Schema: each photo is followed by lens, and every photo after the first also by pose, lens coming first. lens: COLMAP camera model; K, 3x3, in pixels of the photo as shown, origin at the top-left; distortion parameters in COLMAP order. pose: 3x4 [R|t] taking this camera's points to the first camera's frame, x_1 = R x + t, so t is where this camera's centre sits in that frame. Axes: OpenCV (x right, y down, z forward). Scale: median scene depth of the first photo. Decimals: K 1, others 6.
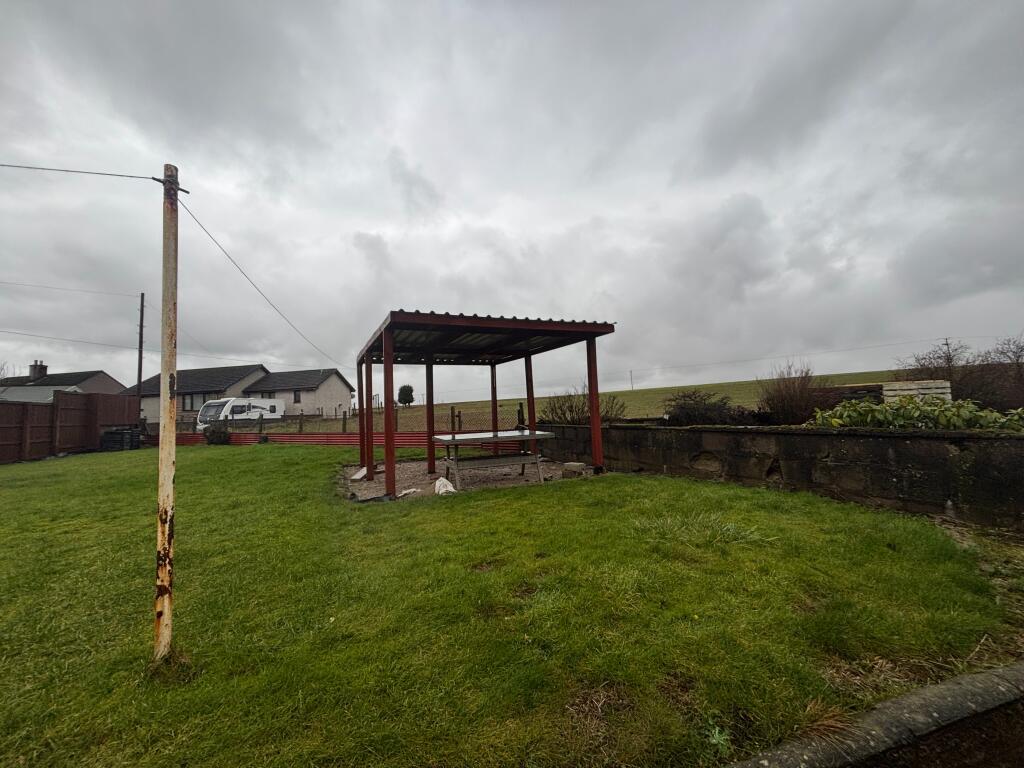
lens RADIAL K [[409.1, 0, 513.8], [0, 409.1, 381.8], [0, 0, 1]] dist [-0.001432, -0.000188]
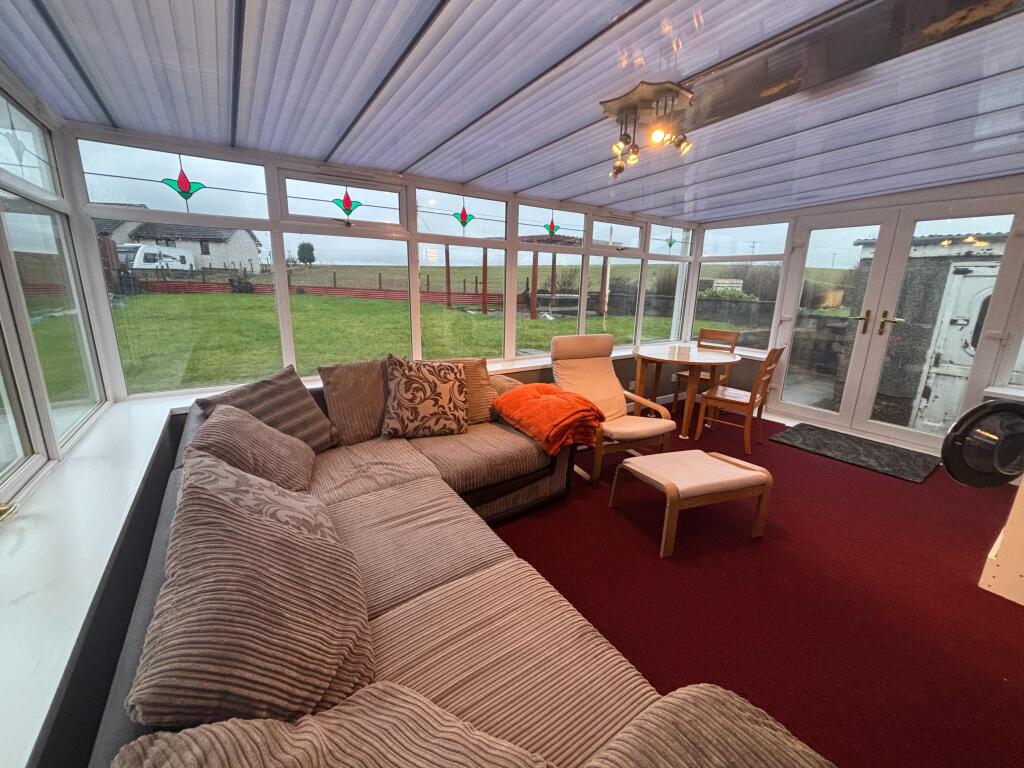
lens RADIAL K [[409.1, 0, 512.4], [0, 409.1, 380.6], [0, 0, 1]] dist [-0.001432, -0.000188]
pose [[0.949657, -0.010759, 0.313107, -0.294485], [-0.085290, 0.952784, 0.291425, -0.011138], [-0.301458, -0.303459, 0.903900, -0.287899]]
